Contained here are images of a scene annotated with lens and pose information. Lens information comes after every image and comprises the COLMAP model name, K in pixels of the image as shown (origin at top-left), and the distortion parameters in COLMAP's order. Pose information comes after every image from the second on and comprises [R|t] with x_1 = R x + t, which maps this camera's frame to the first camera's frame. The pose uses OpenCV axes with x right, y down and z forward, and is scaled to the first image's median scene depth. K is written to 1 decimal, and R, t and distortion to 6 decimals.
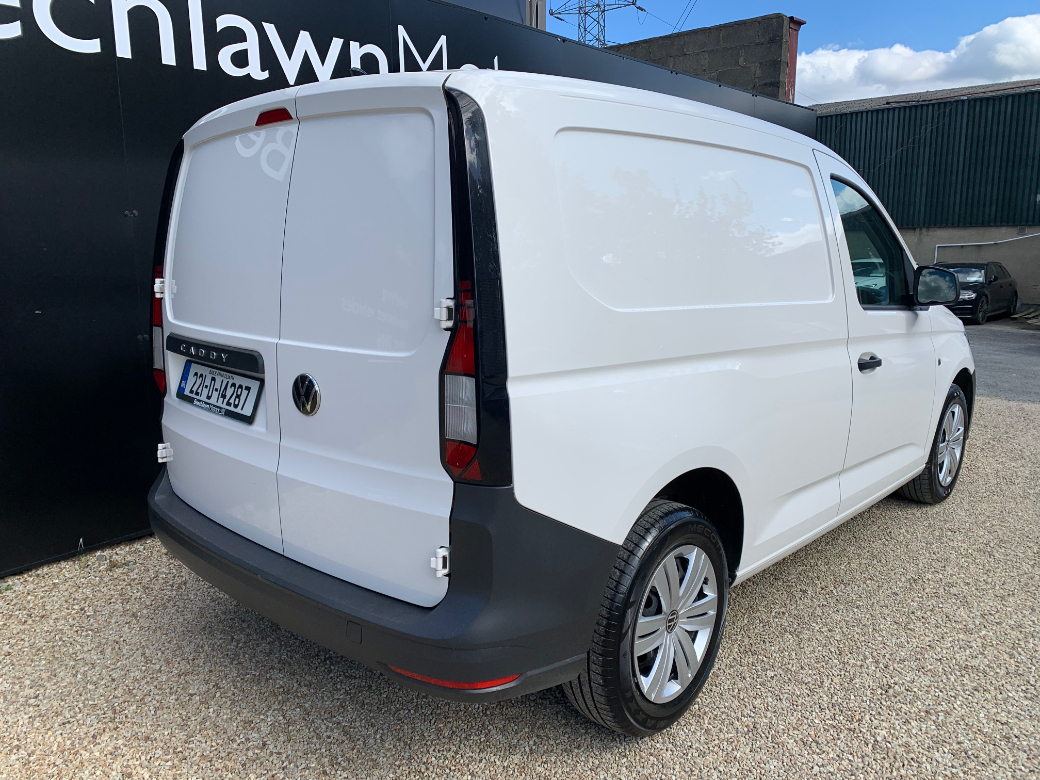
lens RADIAL K [[814.8, 0, 518.6], [0, 814.8, 386.2], [0, 0, 1]] dist [0.065603, -0.065188]
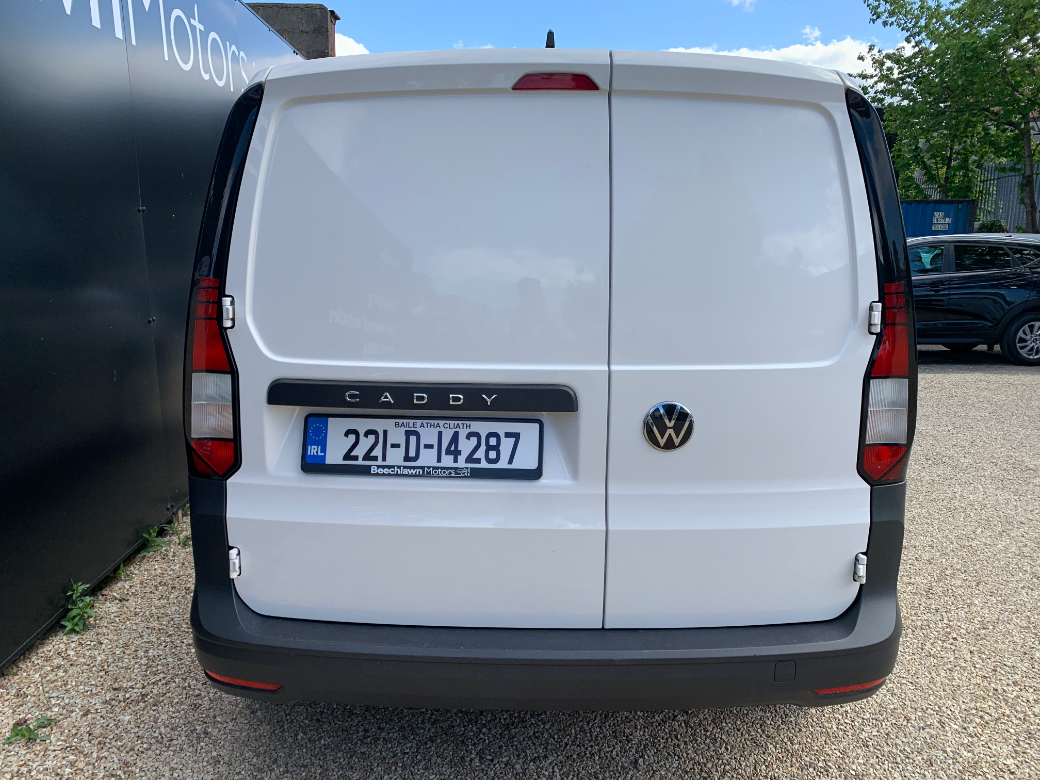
lens RADIAL K [[814.8, 0, 519.3], [0, 814.8, 393.5], [0, 0, 1]] dist [0.065603, -0.065188]
pose [[0.734319, -0.124796, 0.667235, -0.810258], [0.111936, 0.991760, 0.062303, -0.080710], [-0.669512, 0.028938, 0.742237, 0.418443]]
